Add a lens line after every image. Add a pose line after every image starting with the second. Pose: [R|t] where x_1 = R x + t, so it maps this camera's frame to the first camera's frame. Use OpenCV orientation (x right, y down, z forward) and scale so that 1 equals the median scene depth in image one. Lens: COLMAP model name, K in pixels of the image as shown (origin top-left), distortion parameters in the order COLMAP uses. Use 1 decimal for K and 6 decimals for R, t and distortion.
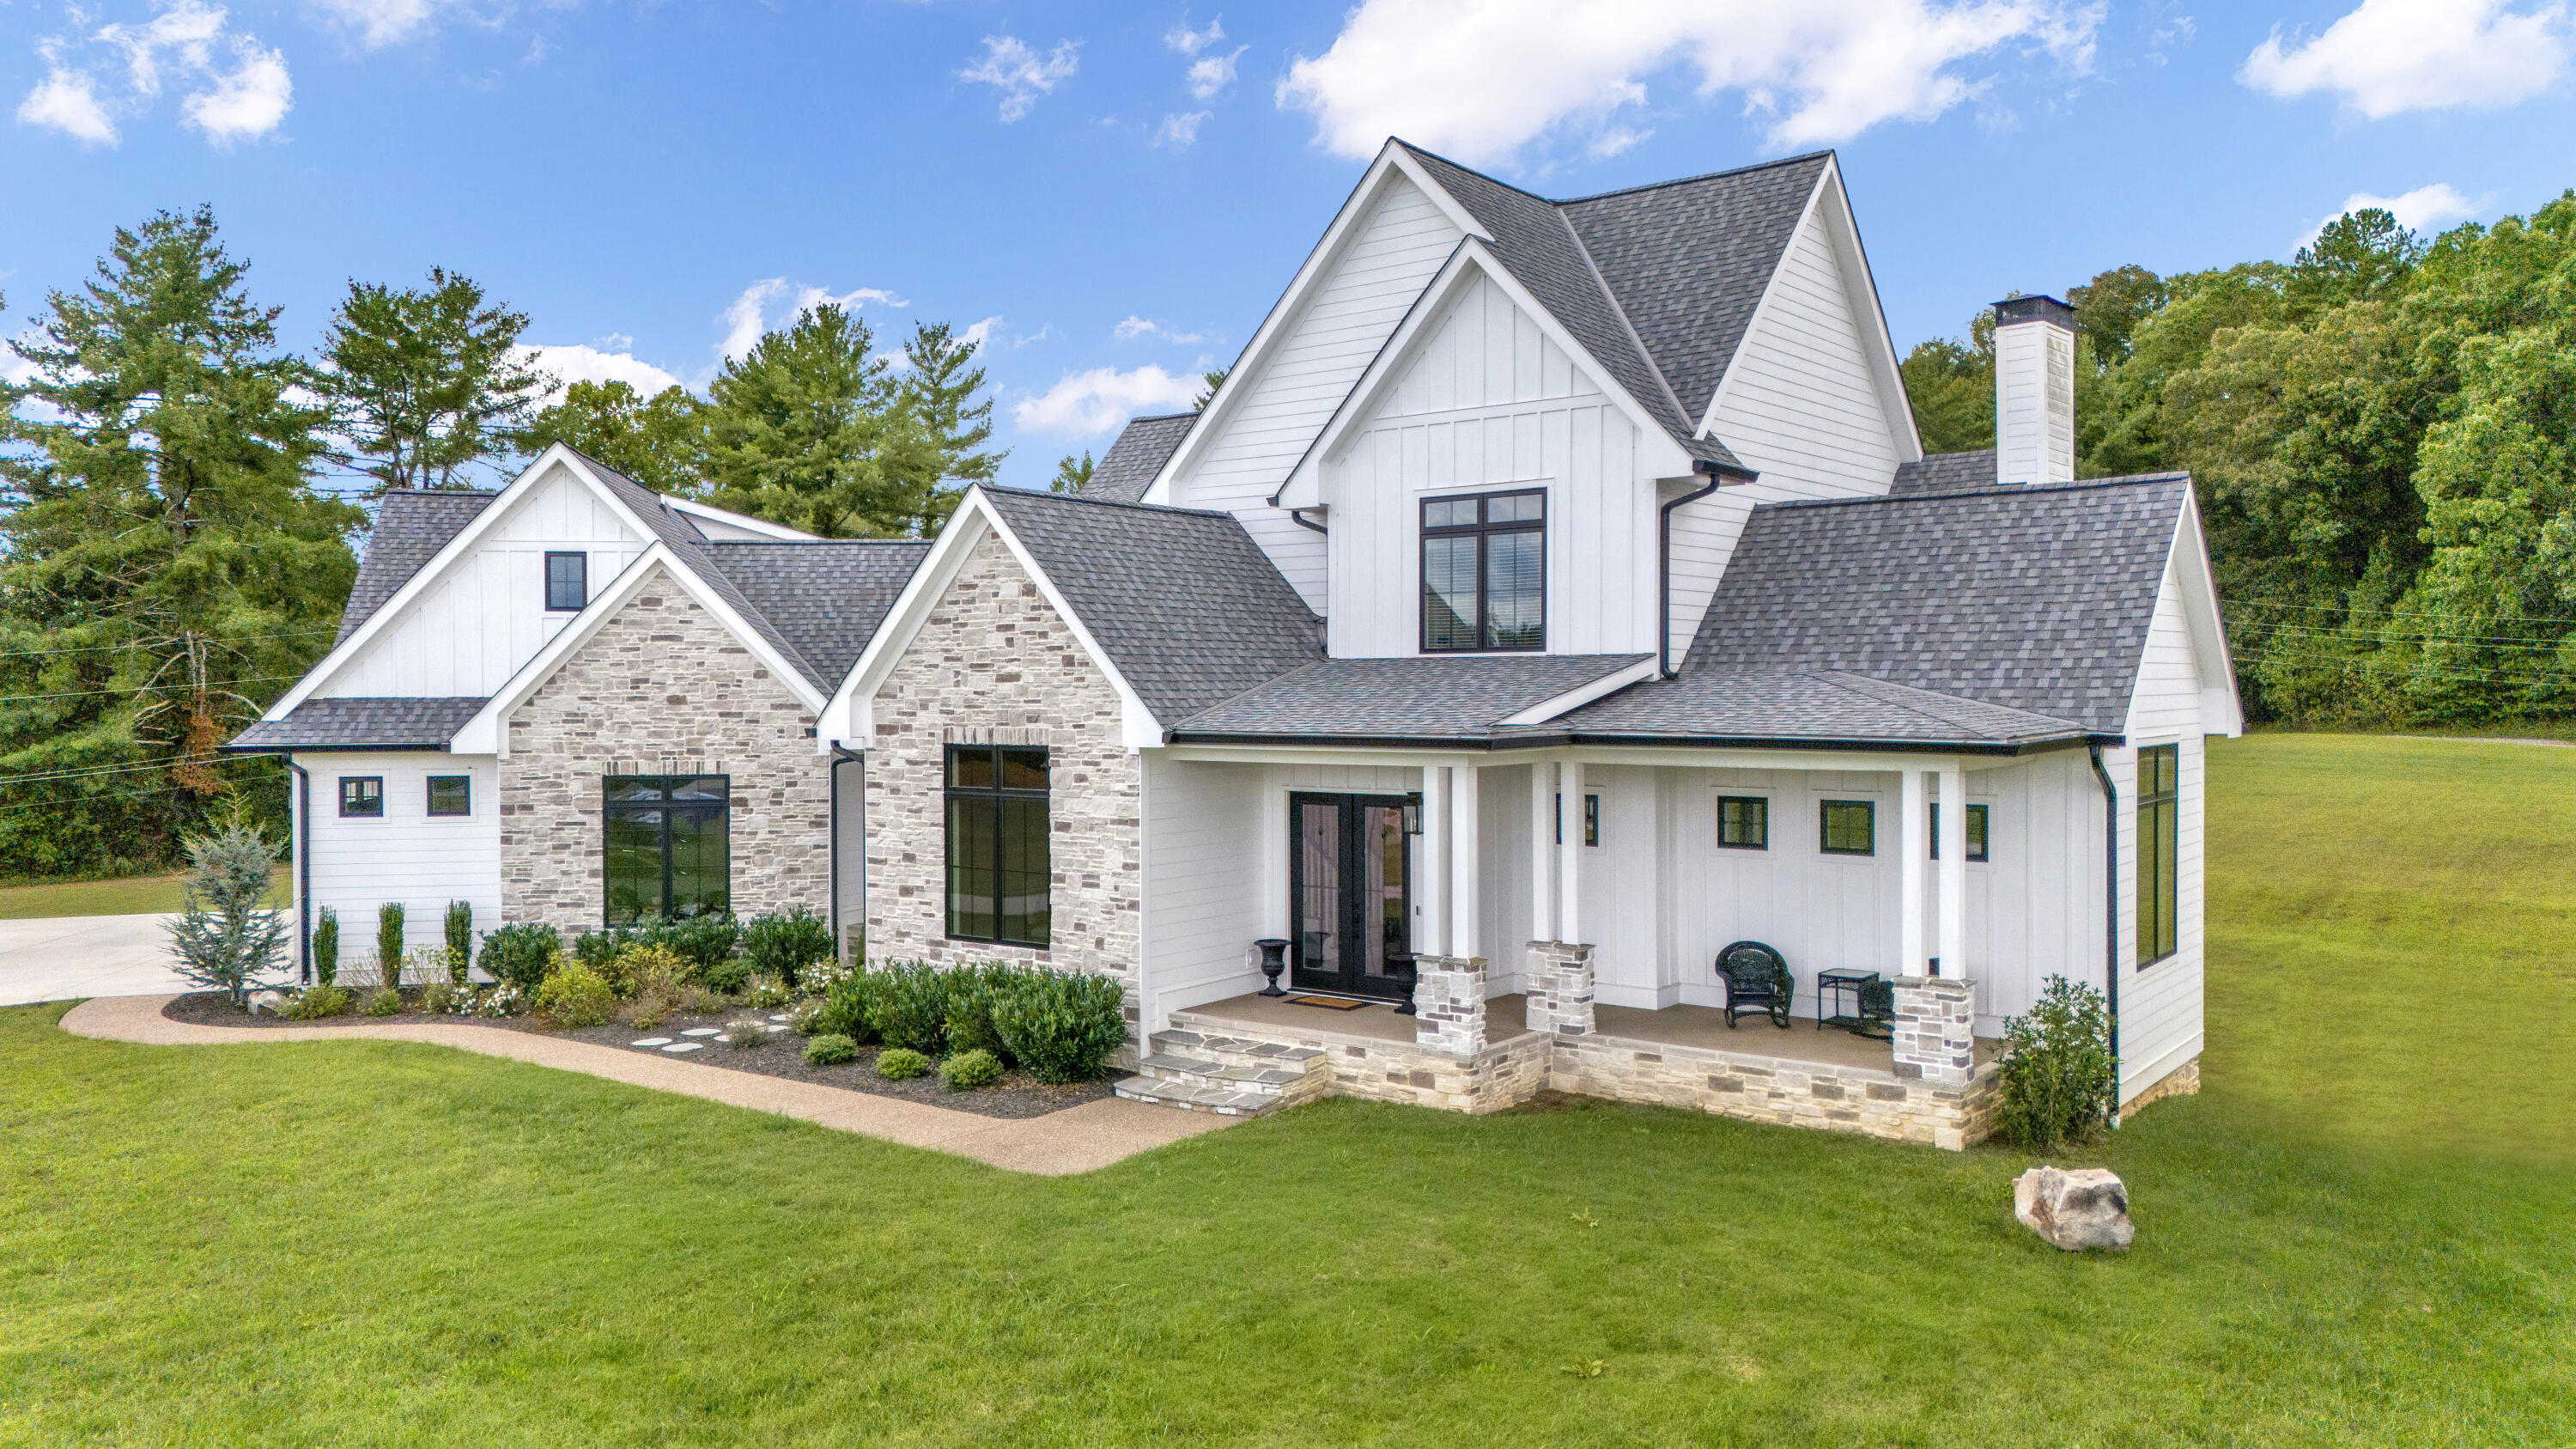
lens RADIAL K [[1909.8, 0, 1279.7], [0, 1909.8, 722.3], [0, 0, 1]] dist [0.091234, -0.086672]
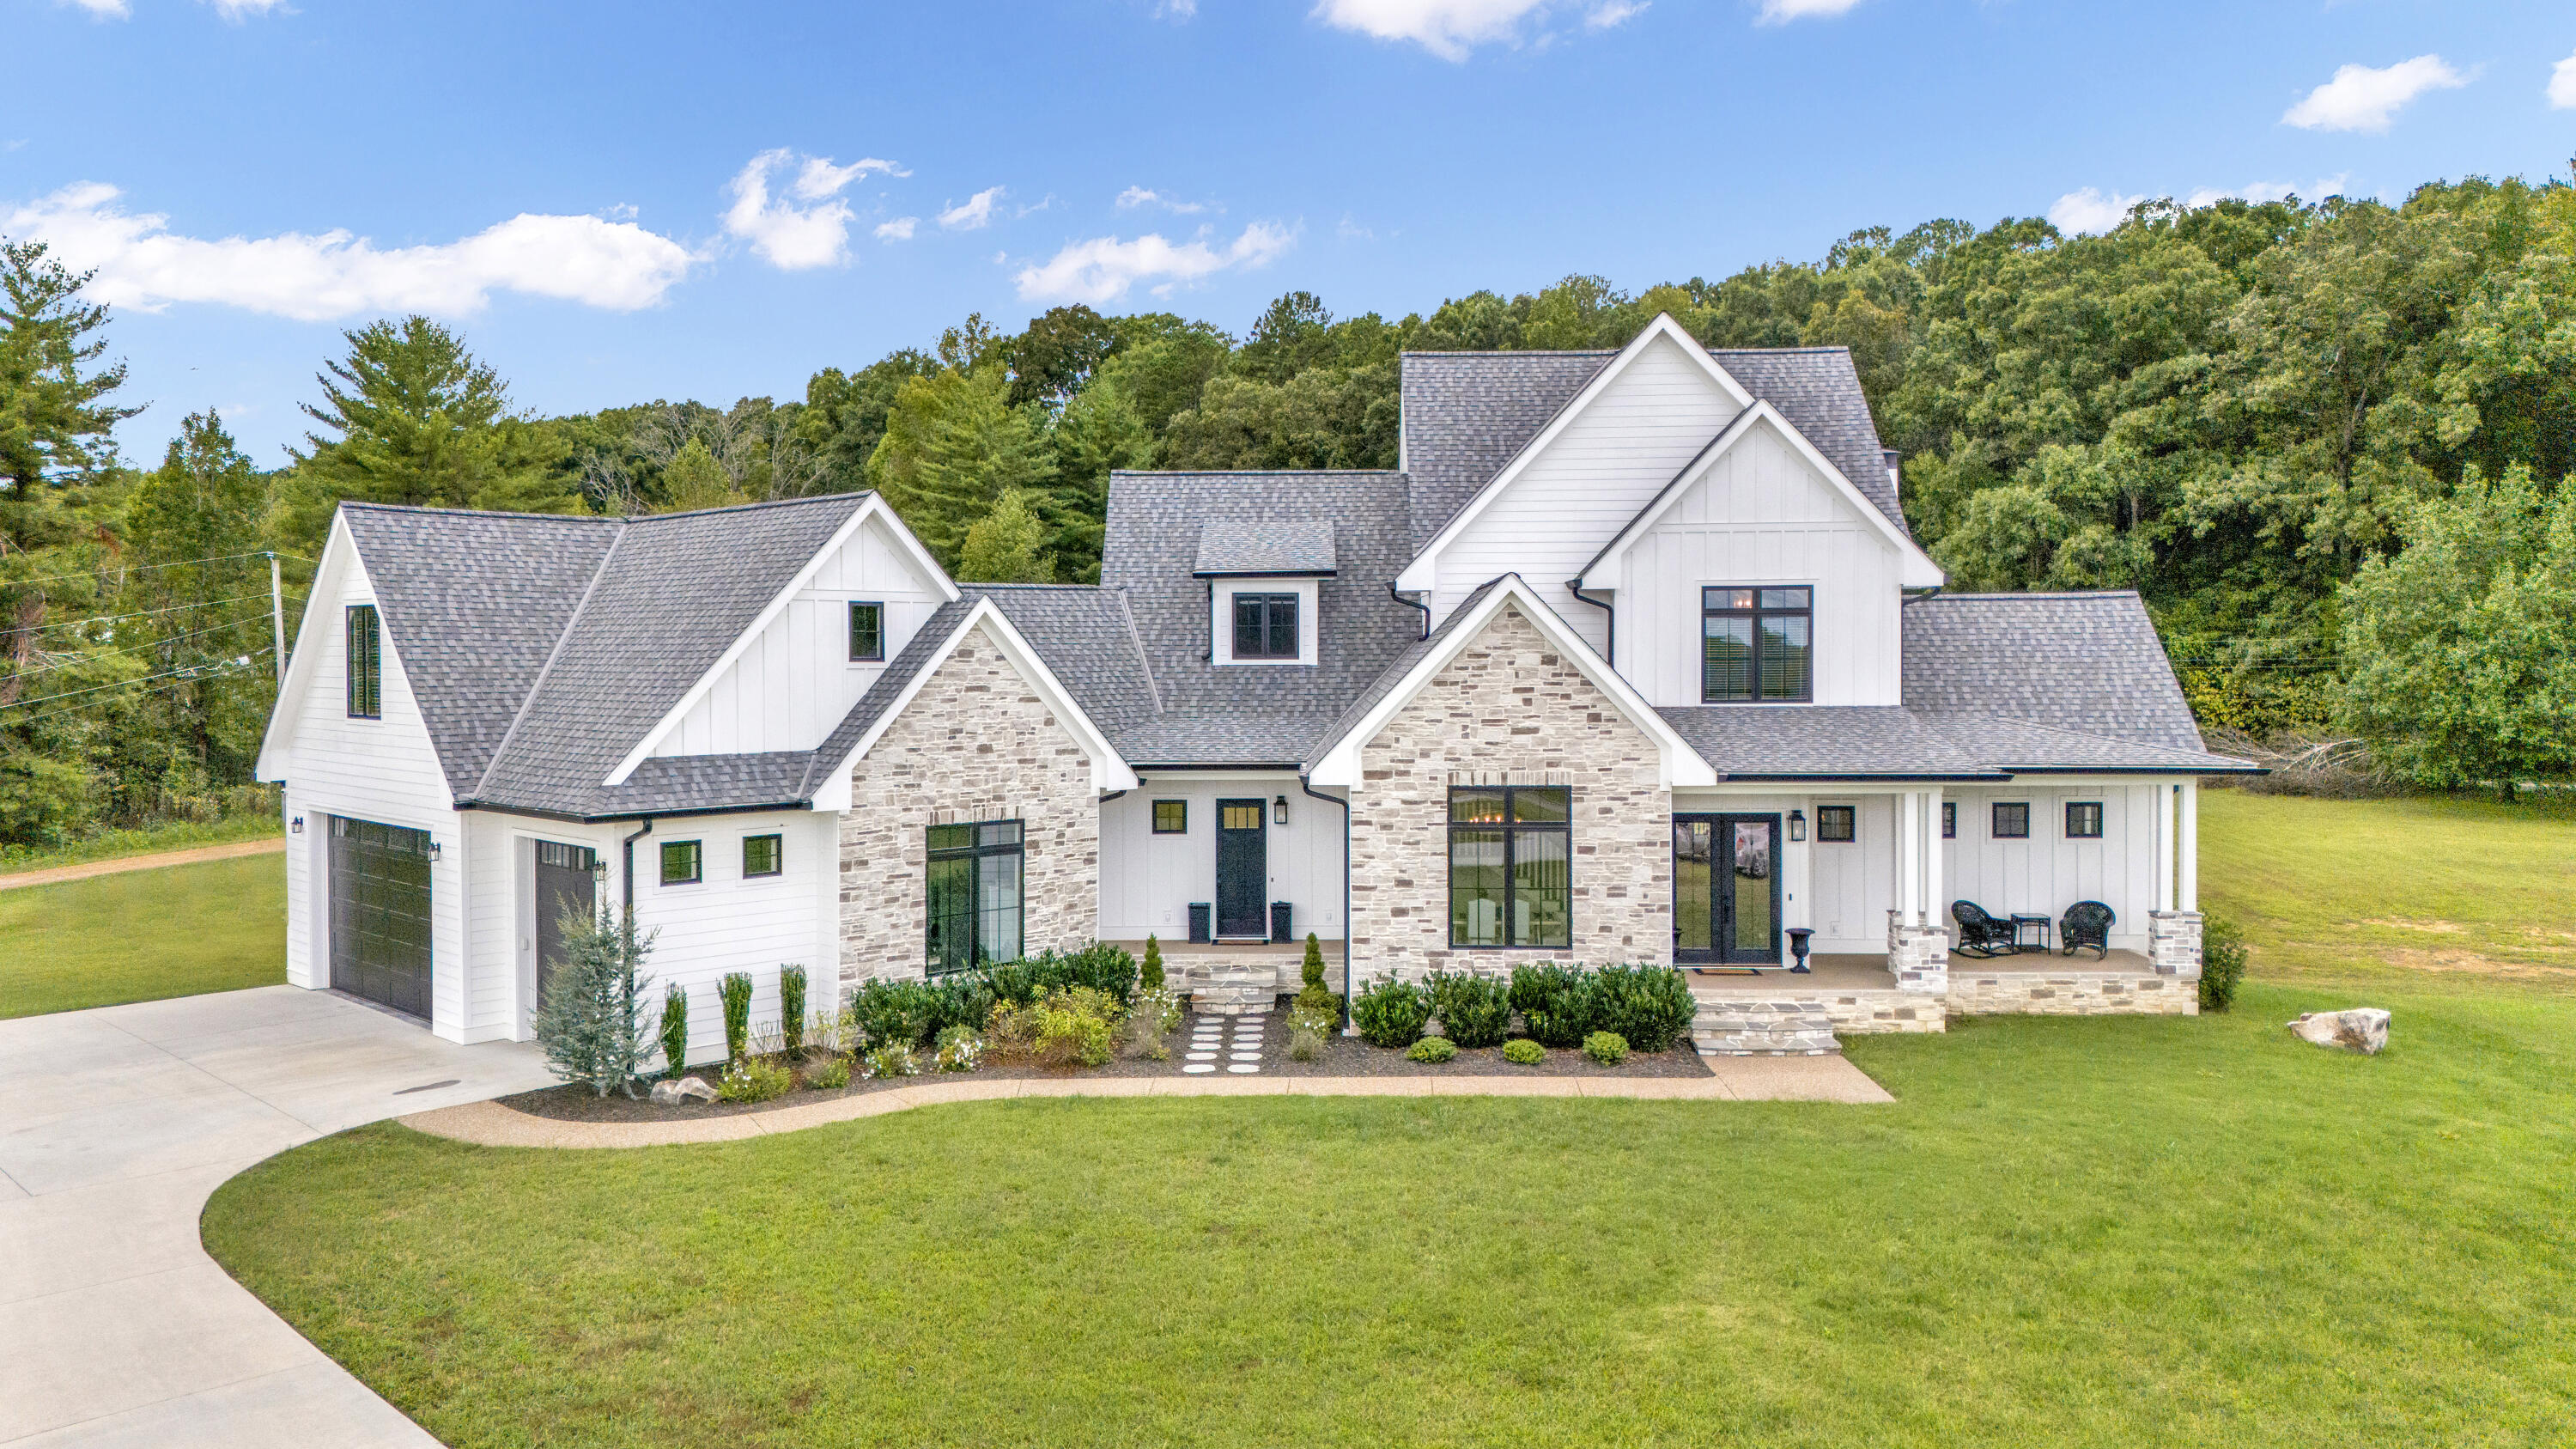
lens RADIAL K [[1912.2, 0, 1283.7], [0, 1912.2, 697.1], [0, 0, 1]] dist [0.096995, -0.099331]
pose [[0.803451, -0.013060, 0.595227, -0.982687], [0.012478, 0.999909, 0.005096, -0.052449], [-0.595240, 0.003333, 0.803541, 0.103556]]
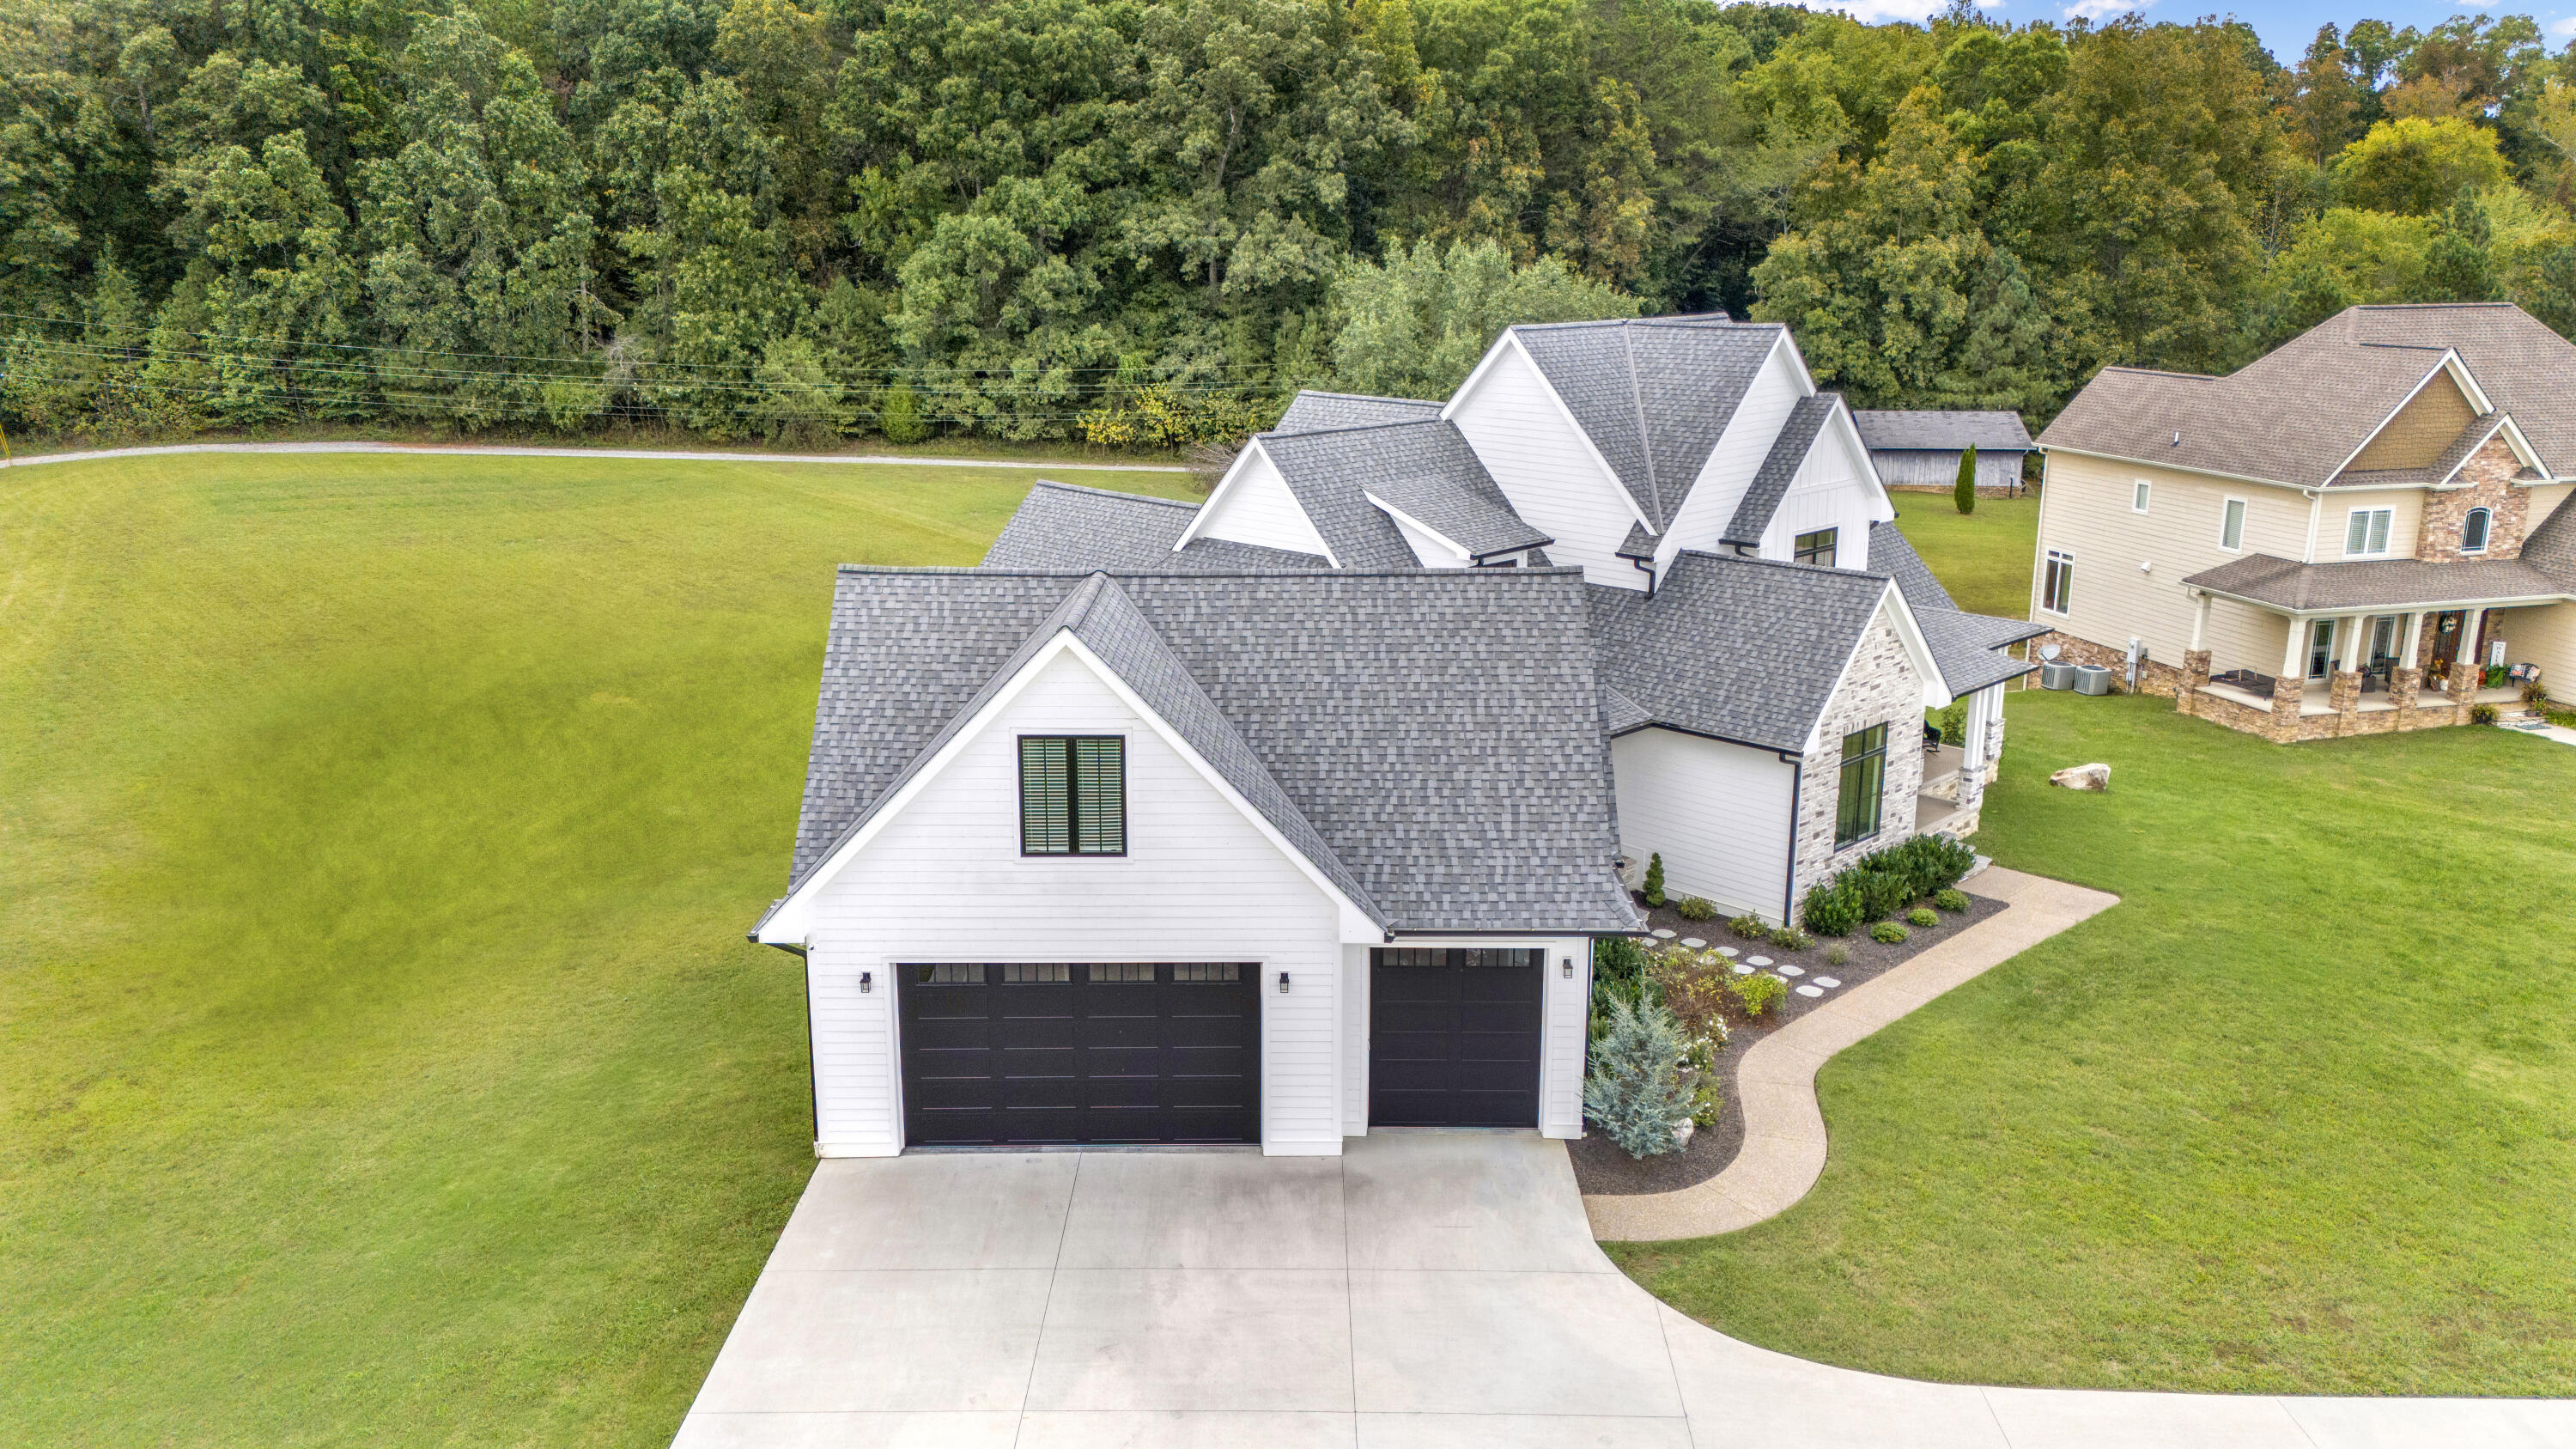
lens RADIAL K [[1909.8, 0, 1279.7], [0, 1909.8, 722.3], [0, 0, 1]] dist [0.091234, -0.086672]
pose [[0.131484, -0.241649, 0.961414, -1.793527], [0.021139, 0.970297, 0.240991, -0.400117], [-0.991093, -0.011363, 0.132687, 1.270942]]
